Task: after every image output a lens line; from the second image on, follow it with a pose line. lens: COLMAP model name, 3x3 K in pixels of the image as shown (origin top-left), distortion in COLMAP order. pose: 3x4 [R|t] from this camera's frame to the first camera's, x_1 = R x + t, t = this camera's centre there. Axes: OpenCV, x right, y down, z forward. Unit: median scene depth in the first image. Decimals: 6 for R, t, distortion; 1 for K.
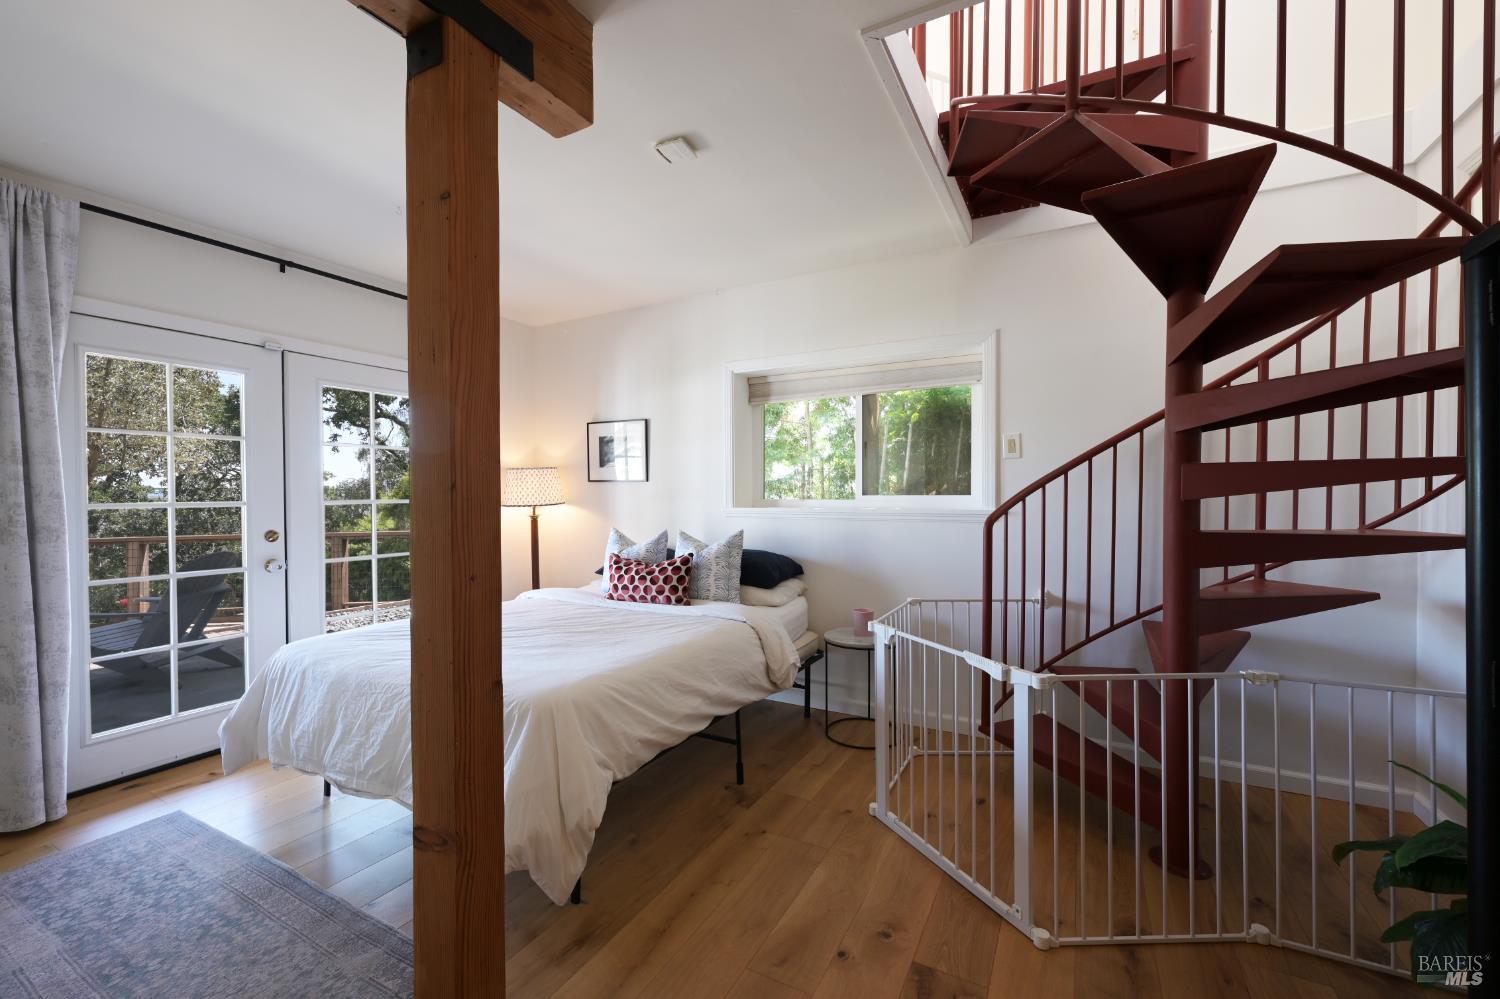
lens RADIAL K [[591.7, 0, 755.9], [0, 591.7, 496.9], [0, 0, 1]] dist [0.000165, -0.000360]
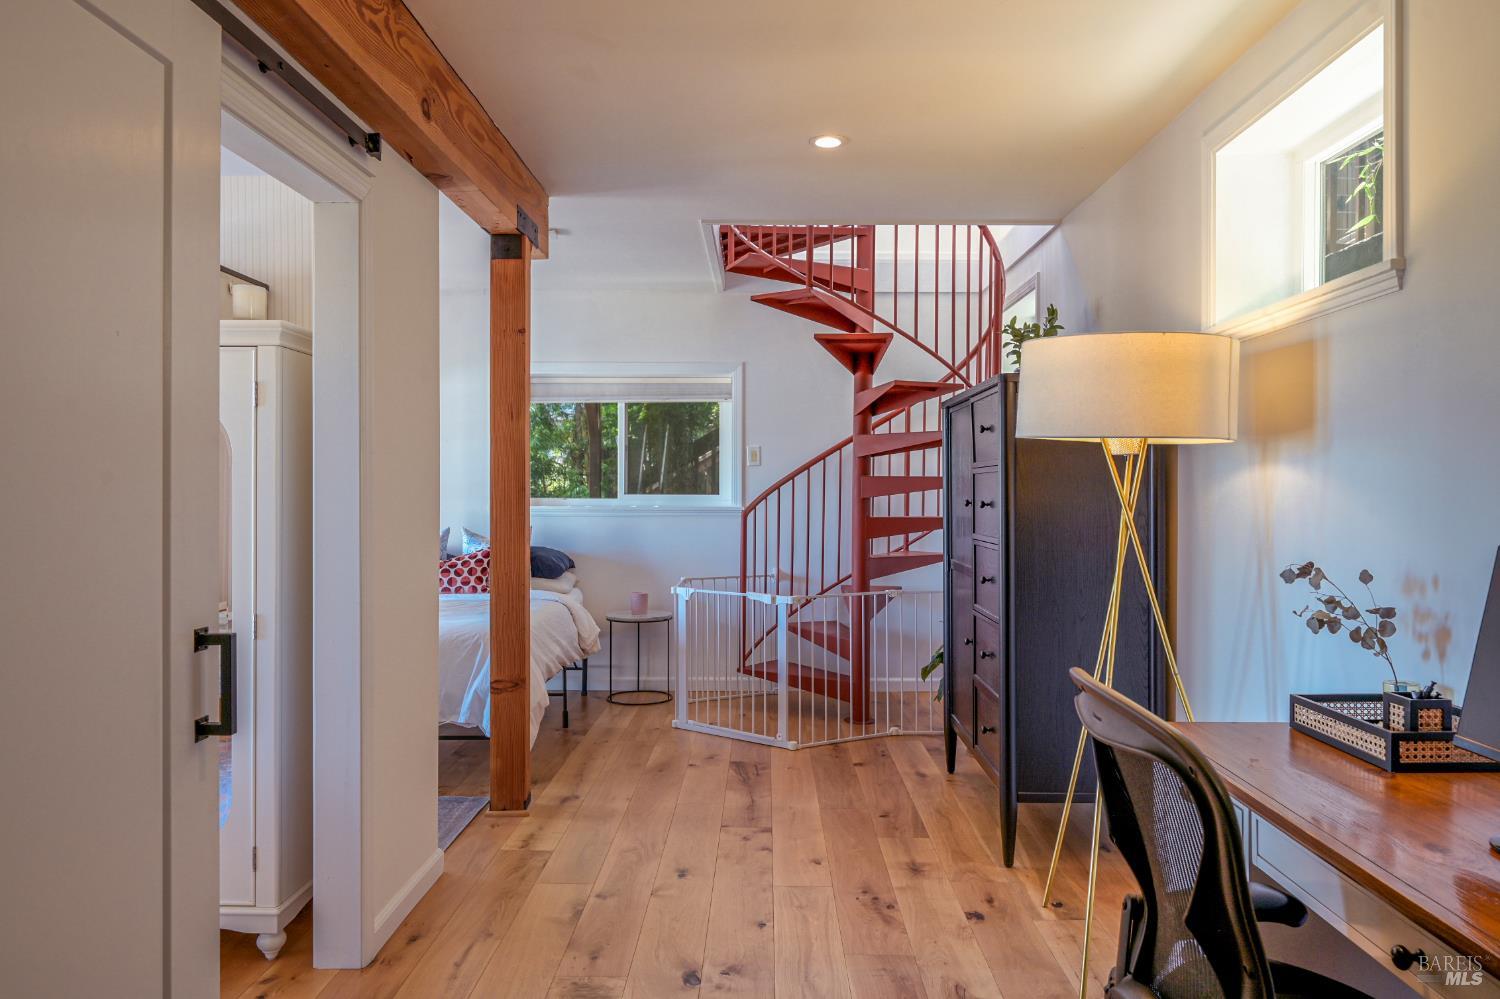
lens RADIAL K [[999.4, 0, 751.5], [0, 999.4, 499.0], [0, 0, 1]] dist [-0.004346, -0.000579]
pose [[0.882100, 0.005280, 0.471032, -0.628455], [-0.003039, 0.999980, -0.005519, 0.018493], [-0.471052, 0.003437, 0.882099, -0.955504]]
